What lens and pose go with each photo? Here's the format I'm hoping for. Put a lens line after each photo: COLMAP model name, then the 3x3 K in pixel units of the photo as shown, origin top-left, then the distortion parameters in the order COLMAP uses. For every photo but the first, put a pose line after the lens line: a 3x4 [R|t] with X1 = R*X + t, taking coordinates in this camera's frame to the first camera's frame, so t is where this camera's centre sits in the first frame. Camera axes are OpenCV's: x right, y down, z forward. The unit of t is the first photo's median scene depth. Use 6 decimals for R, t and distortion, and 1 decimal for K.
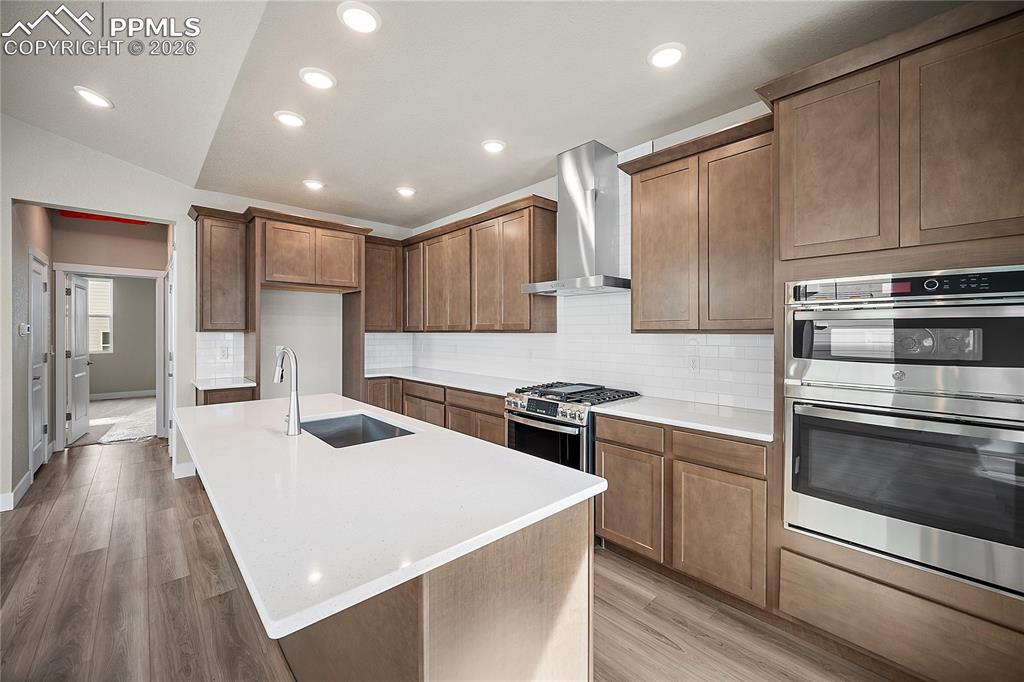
lens RADIAL K [[412.4, 0, 518.4], [0, 412.4, 330.8], [0, 0, 1]] dist [-0.002306, -0.000423]
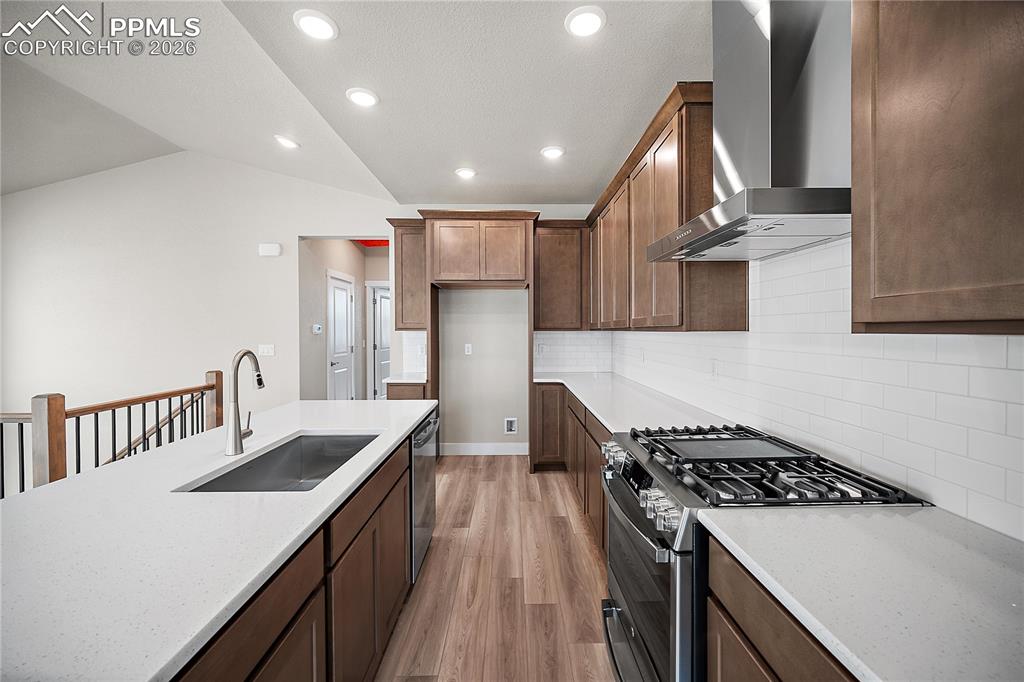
lens RADIAL K [[412.4, 0, 510.2], [0, 412.4, 333.1], [0, 0, 1]] dist [-0.002306, -0.000423]
pose [[0.738852, 0.002028, -0.673864, 0.232195], [0.004271, 0.999961, 0.007693, 0.002288], [0.673854, -0.008562, 0.738815, 0.410614]]
